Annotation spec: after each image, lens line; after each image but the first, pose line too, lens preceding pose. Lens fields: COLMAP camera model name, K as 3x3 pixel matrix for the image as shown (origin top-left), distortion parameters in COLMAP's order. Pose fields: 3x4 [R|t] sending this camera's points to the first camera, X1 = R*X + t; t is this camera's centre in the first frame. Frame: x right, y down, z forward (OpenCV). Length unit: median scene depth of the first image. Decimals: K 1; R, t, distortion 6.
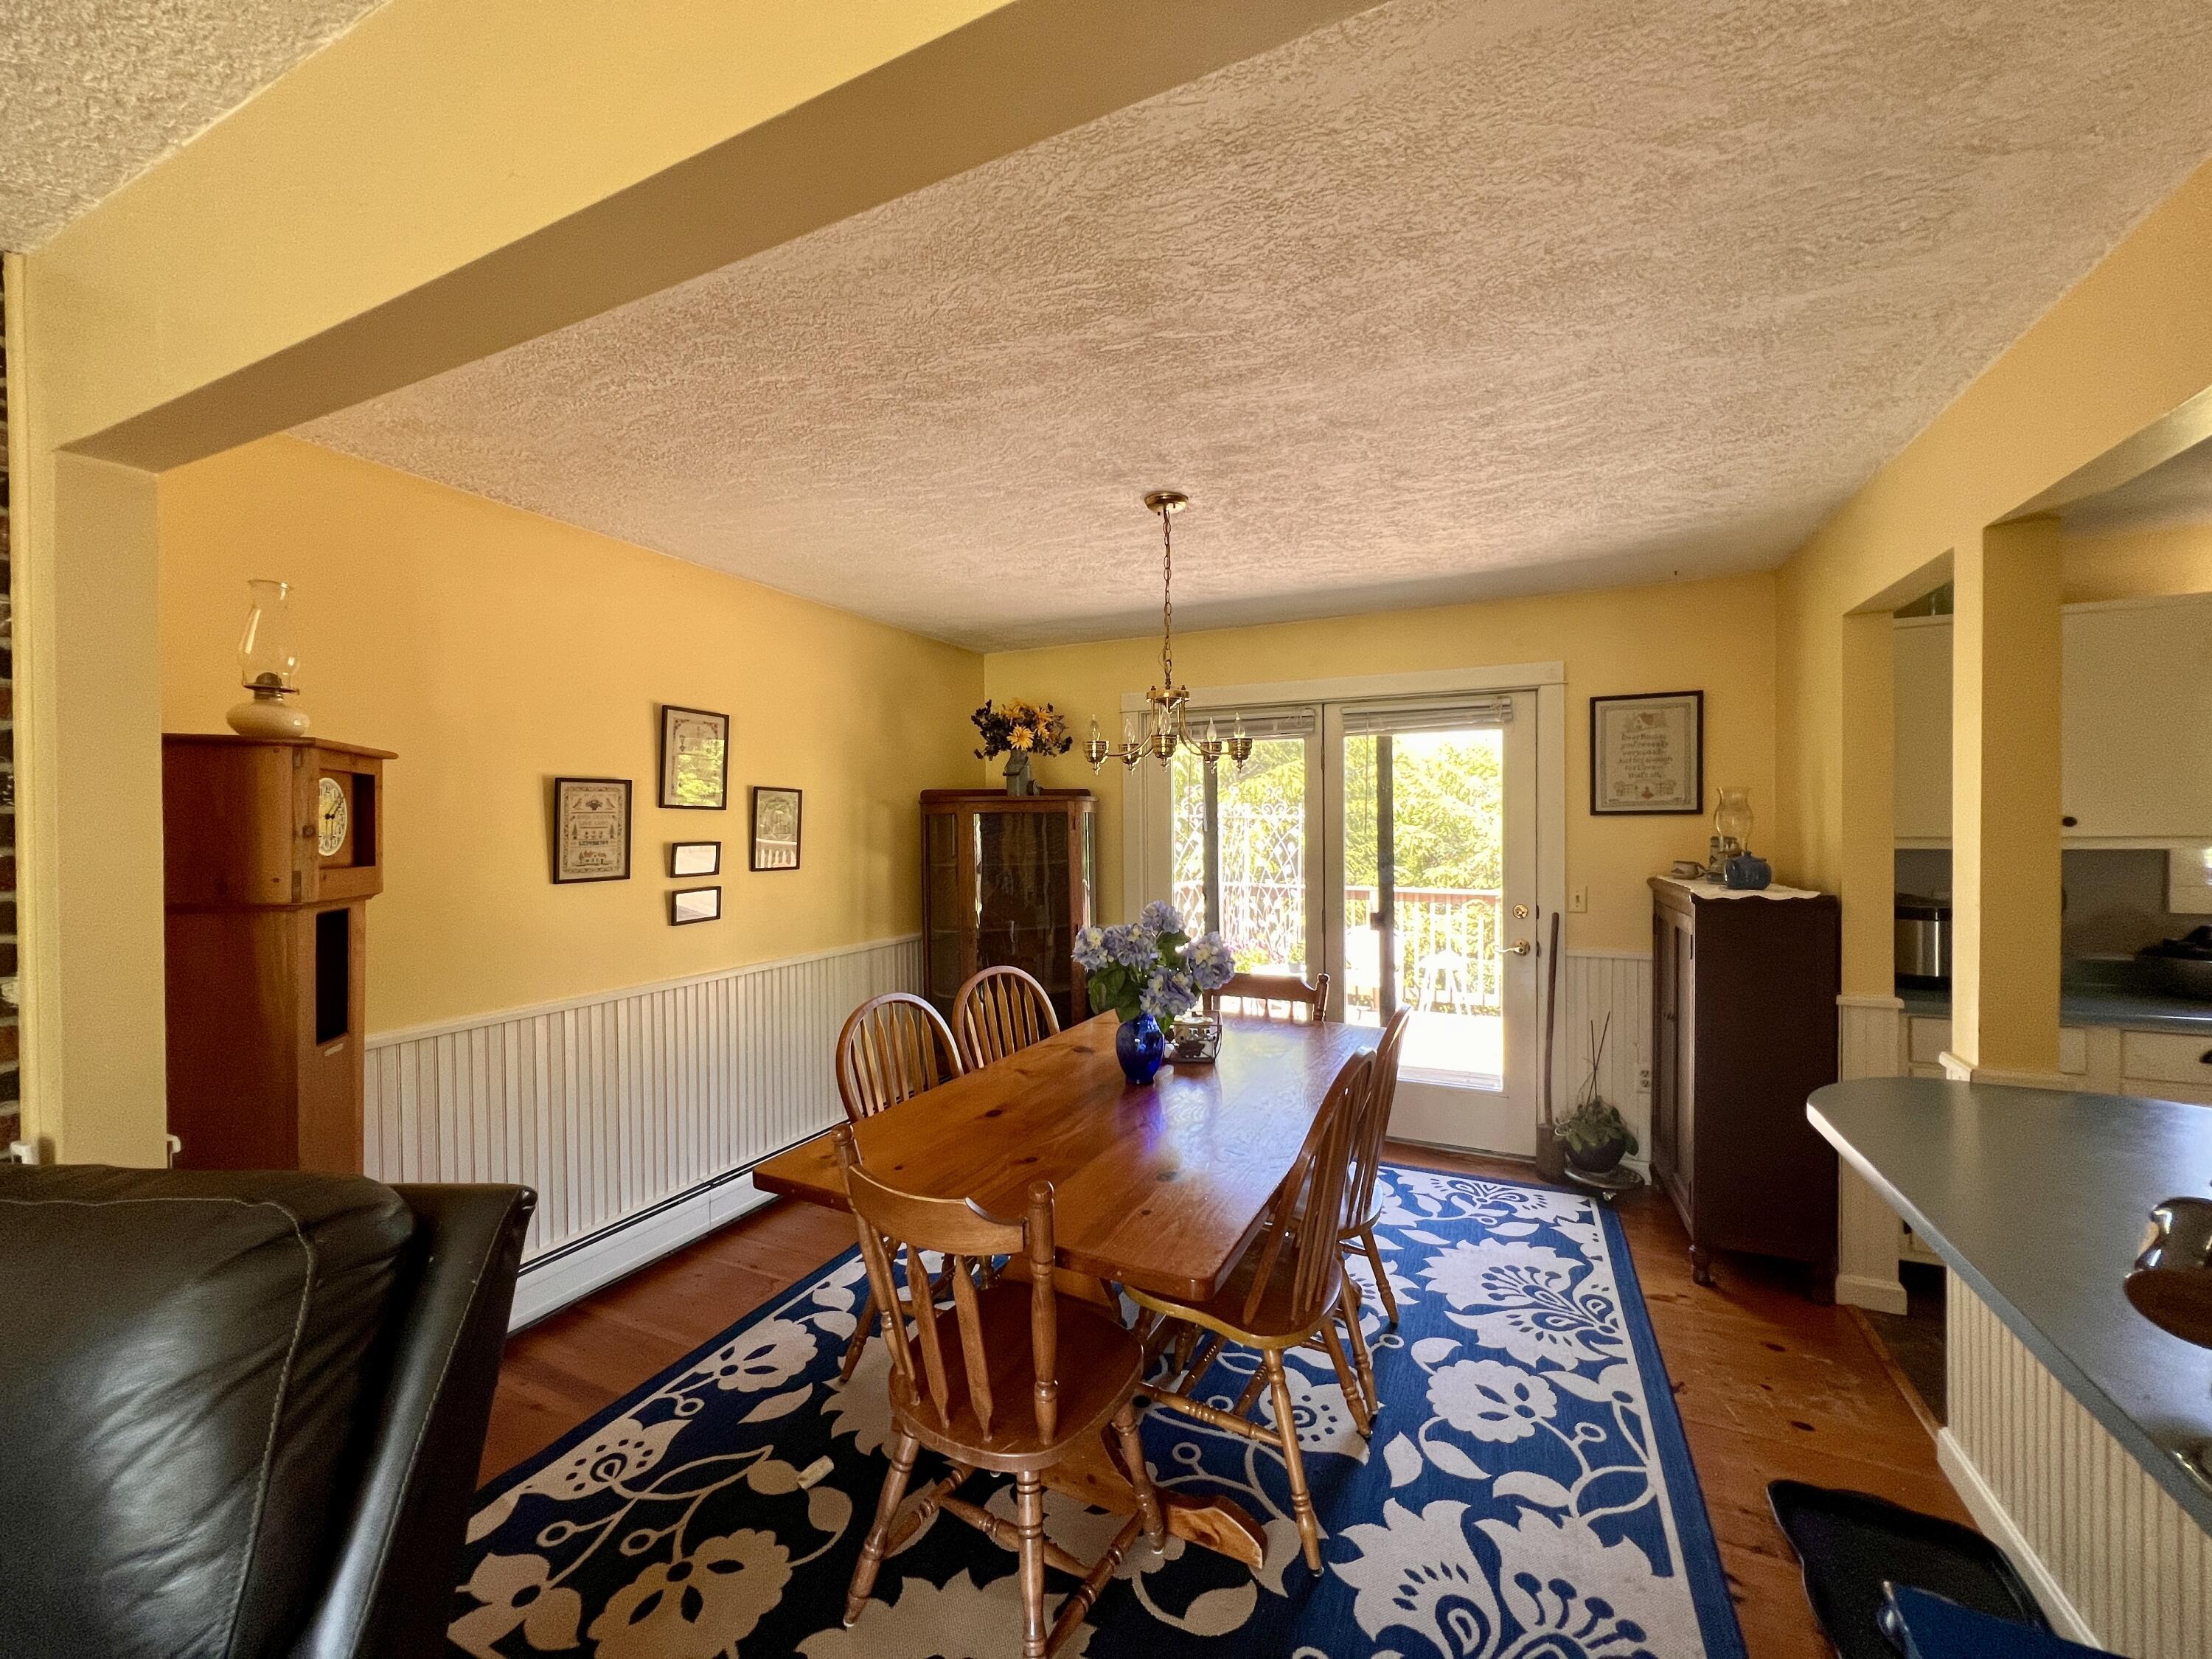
lens RADIAL K [[885.1, 0, 1102.6], [0, 885.1, 823.1], [0, 0, 1]] dist [-0.003427, 0.000335]
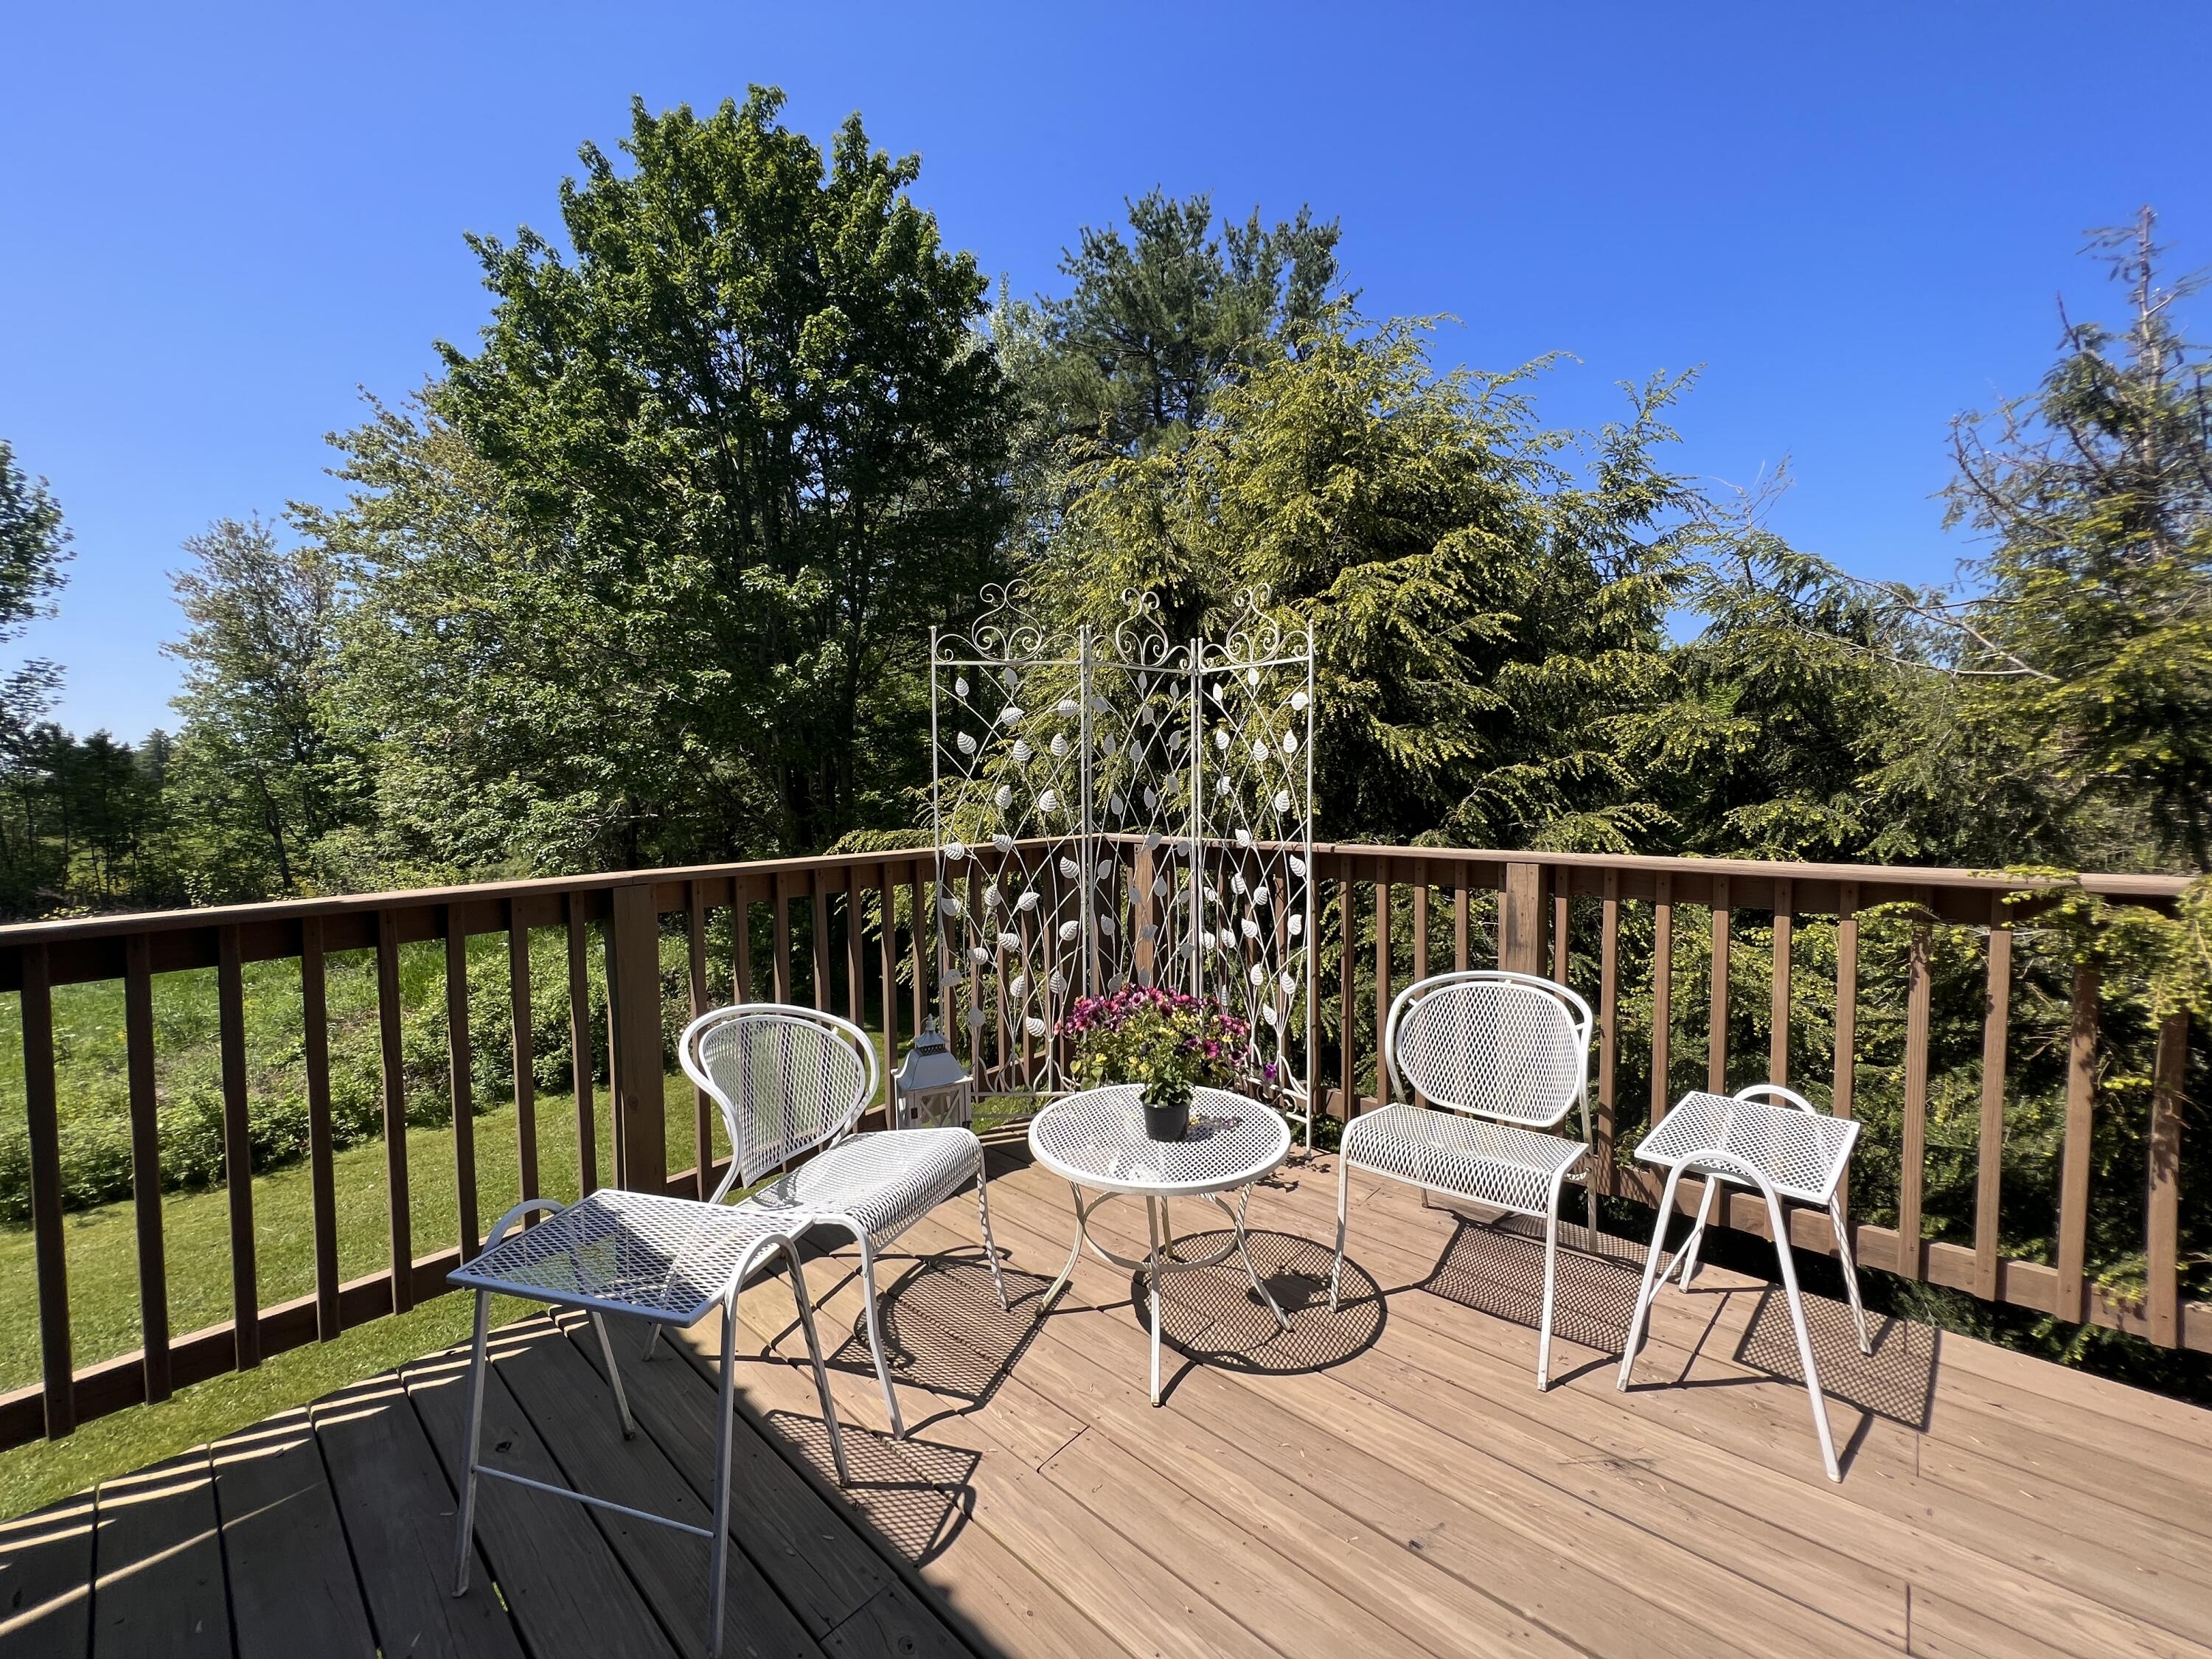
lens RADIAL K [[885.1, 0, 1103.3], [0, 885.1, 839.5], [0, 0, 1]] dist [-0.003427, 0.000335]
pose [[0.953022, 0.000853, -0.302899, 0.219126], [0.013339, 0.998908, 0.044782, 0.044655], [0.302606, -0.046719, 0.951970, 0.541091]]
